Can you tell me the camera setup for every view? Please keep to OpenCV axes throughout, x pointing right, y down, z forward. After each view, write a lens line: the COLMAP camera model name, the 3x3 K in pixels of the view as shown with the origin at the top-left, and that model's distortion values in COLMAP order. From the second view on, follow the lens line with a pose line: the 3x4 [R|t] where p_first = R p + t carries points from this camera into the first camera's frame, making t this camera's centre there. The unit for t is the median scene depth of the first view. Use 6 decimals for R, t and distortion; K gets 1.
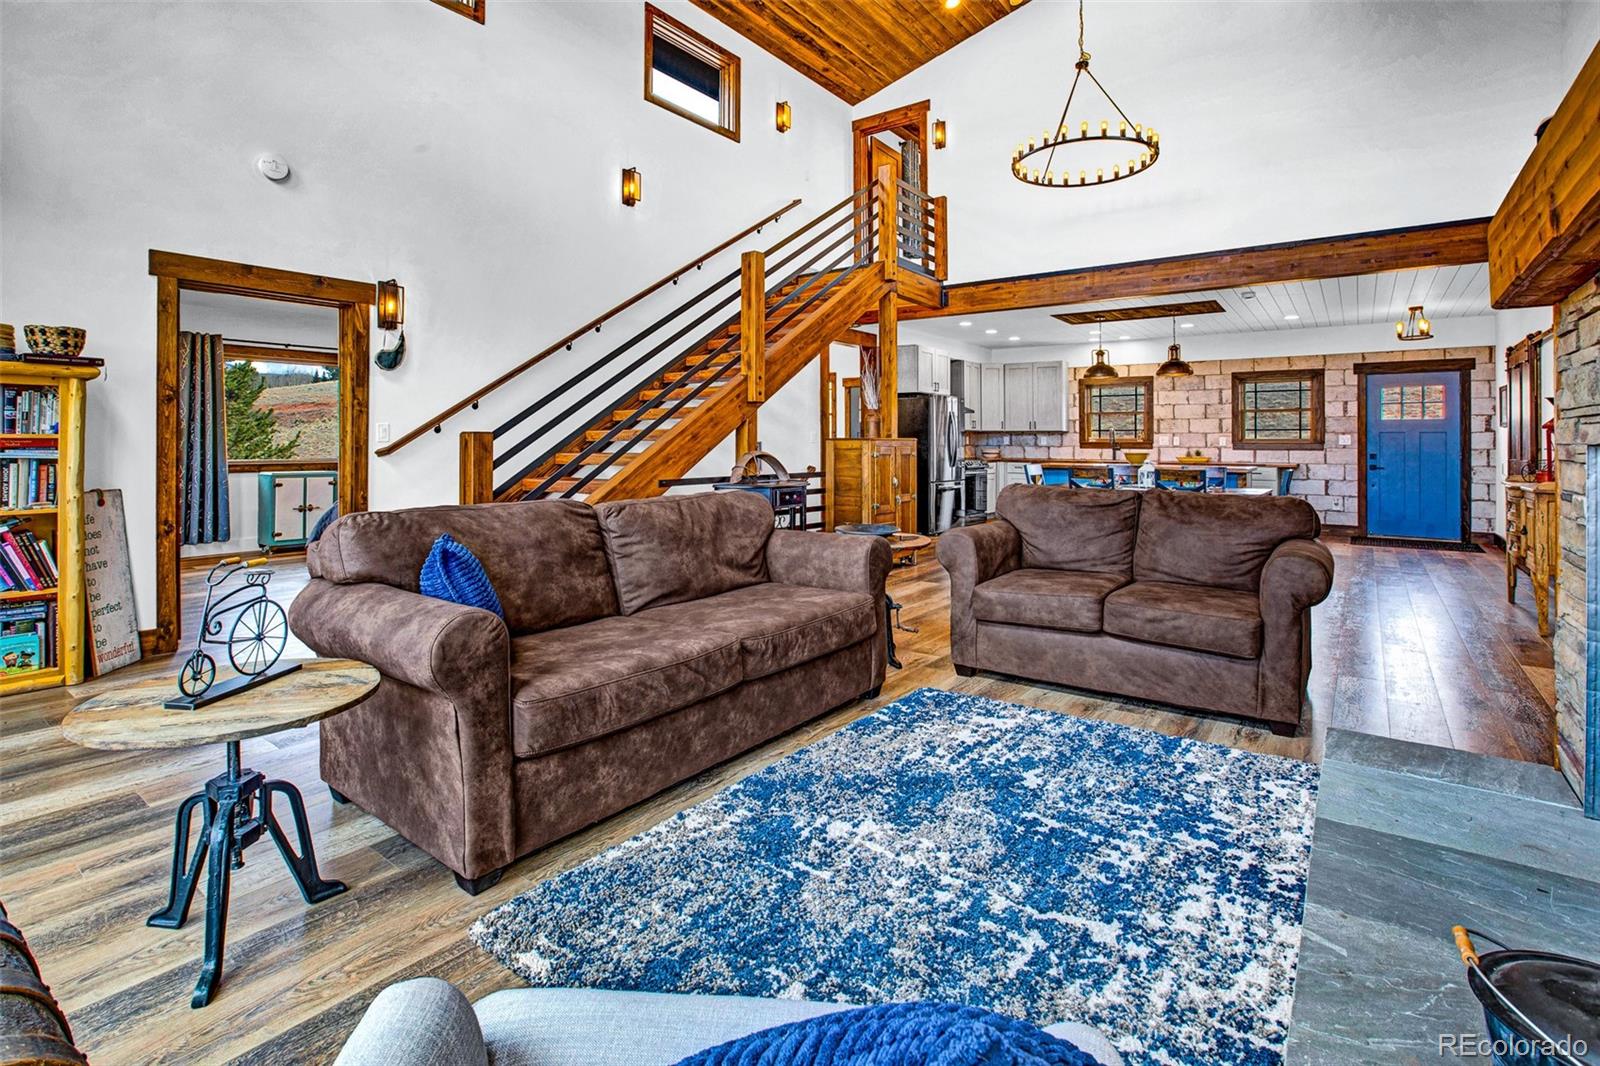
lens RADIAL K [[760.9, 0, 788.7], [0, 760.9, 445.4], [0, 0, 1]] dist [-0.038214, 0.000811]
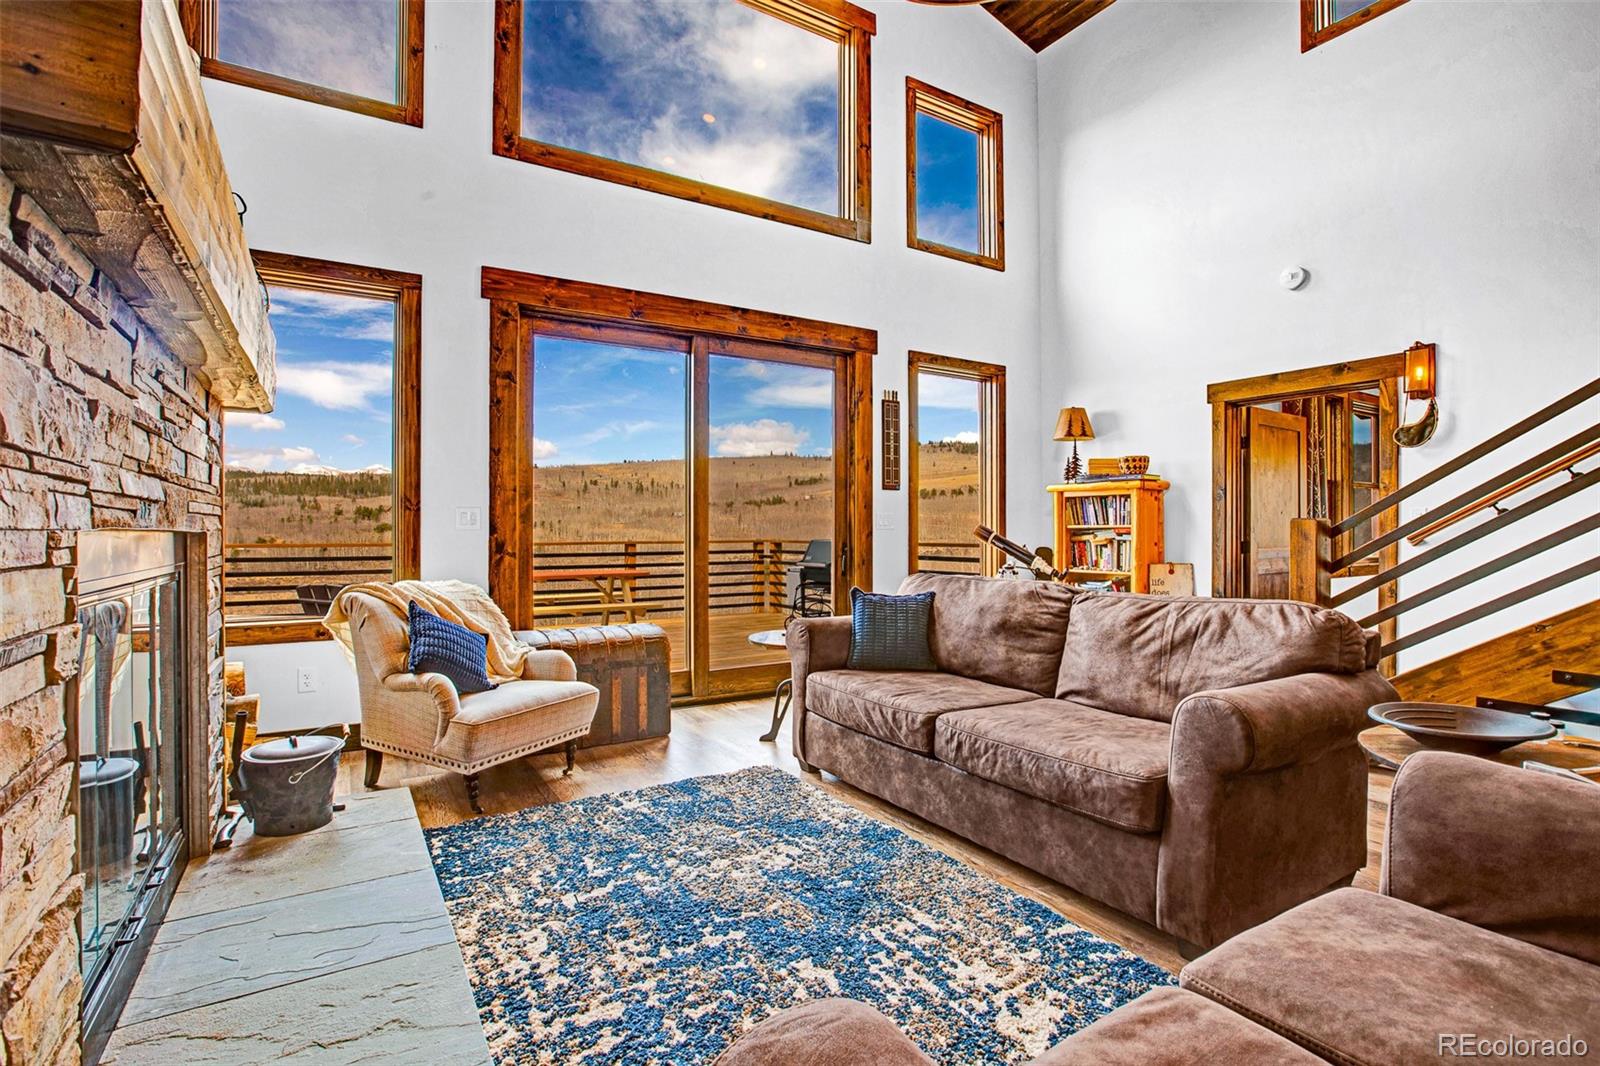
lens RADIAL K [[755.7, 0, 800.0], [0, 755.7, 533.0], [0, 0, 1]] dist [-0.043750, 0.000981]
pose [[-0.351064, 0.000664, -0.936351, 0.331173], [-0.000782, 0.999999, 0.001003, -0.000148], [0.936351, 0.001084, -0.351063, 0.401135]]
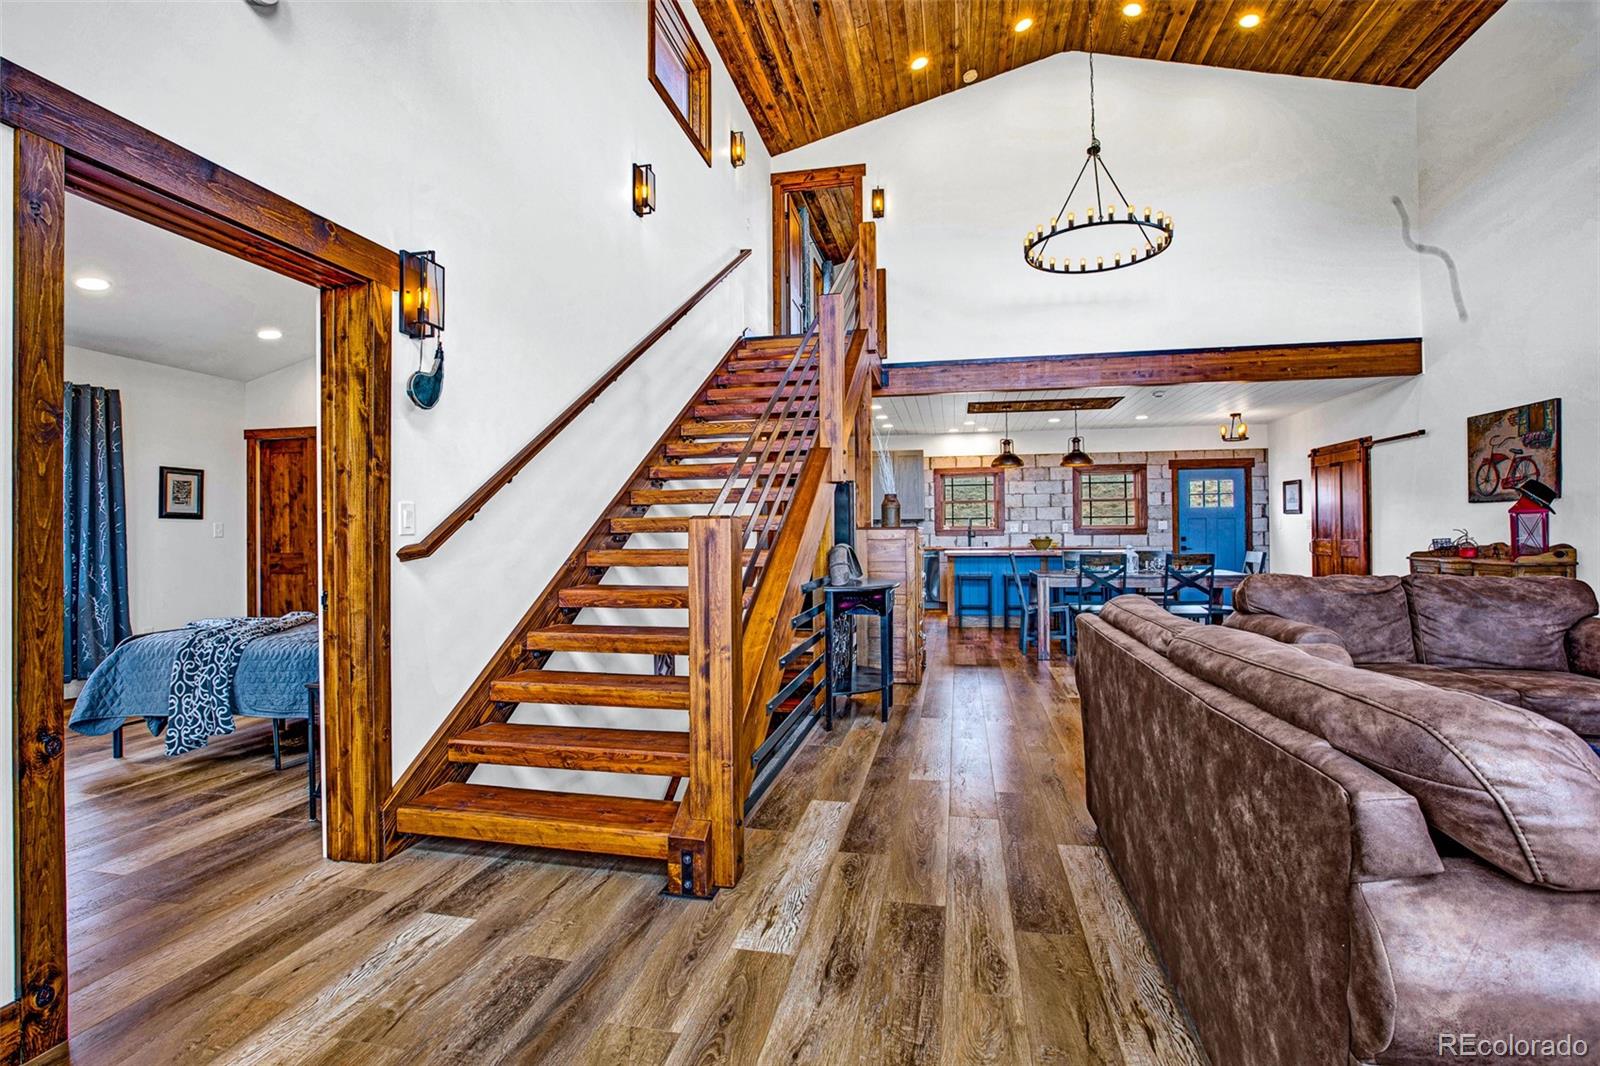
lens RADIAL K [[747.3, 0, 791.3], [0, 747.3, 527.2], [0, 0, 1]] dist [-0.043861, 0.015802]
pose [[0.906118, -0.006952, 0.422968, -0.323973], [0.011681, 0.999895, -0.008590, -0.001795], [-0.422864, 0.012724, 0.906104, 0.239701]]
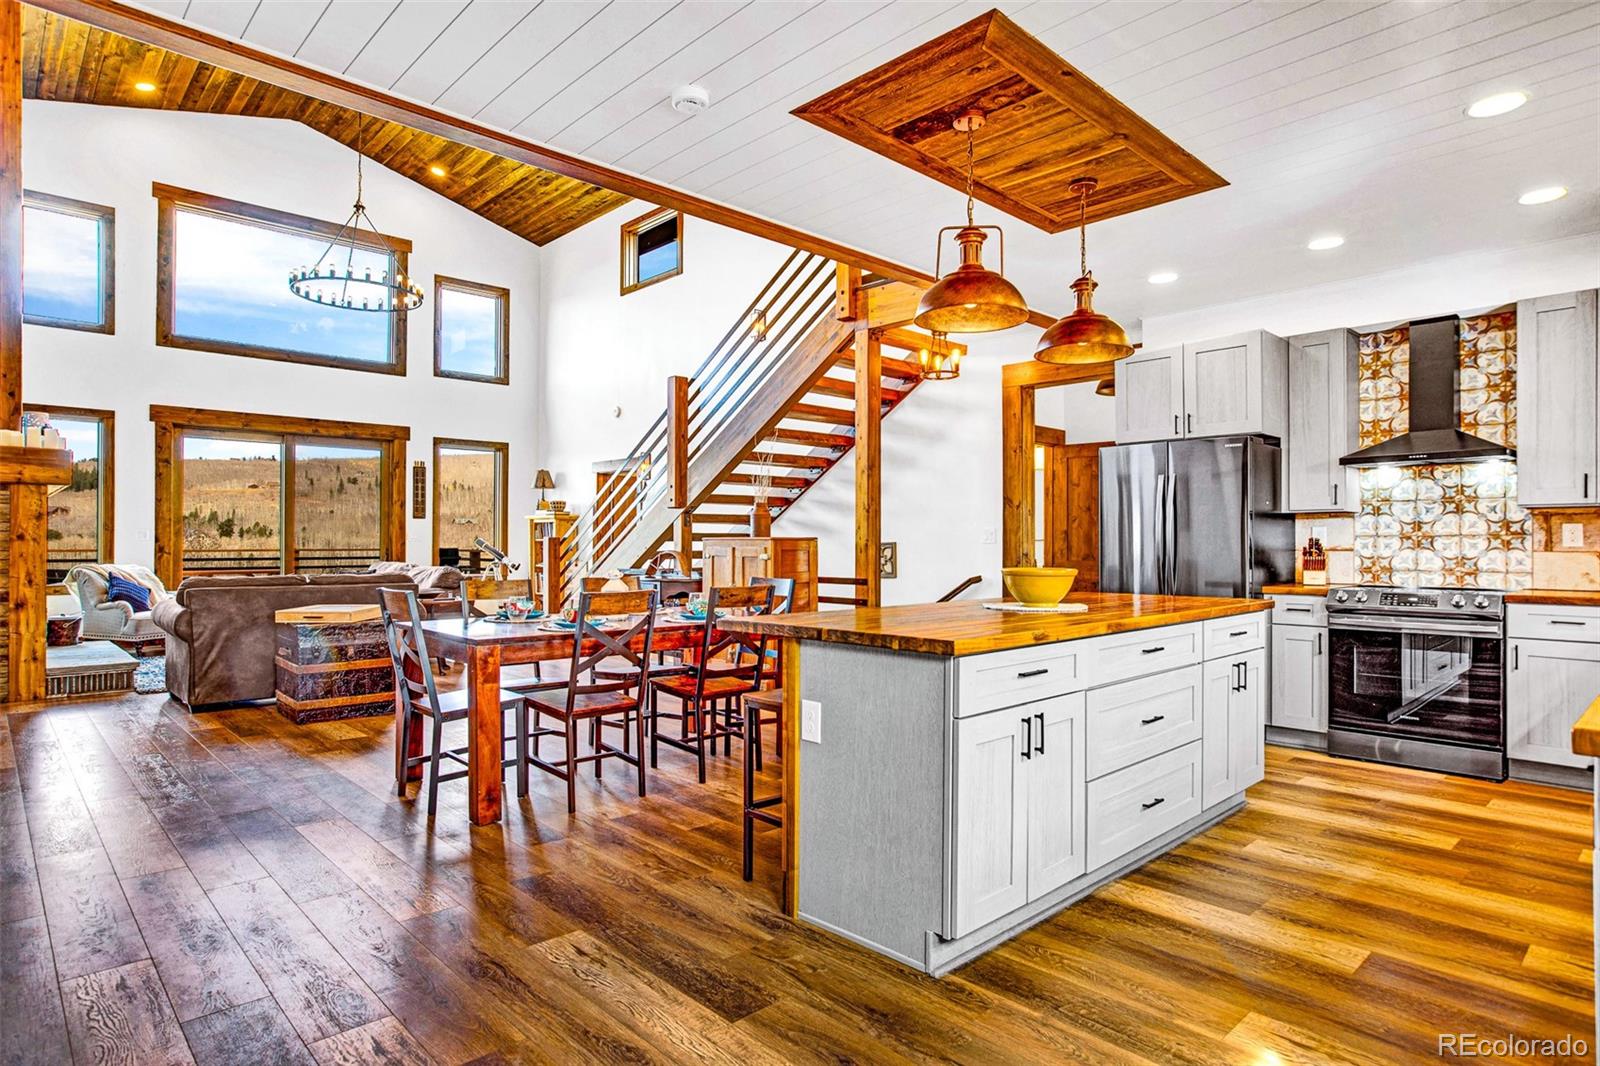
lens RADIAL K [[888.1, 0, 795.3], [0, 888.1, 543.0], [0, 0, 1]] dist [-0.047802, 0.036319]
pose [[-0.159557, -0.003394, -0.987183, 0.967528], [-0.005389, 0.999982, -0.002567, 0.000231], [0.987174, 0.004910, -0.159572, 1.080270]]
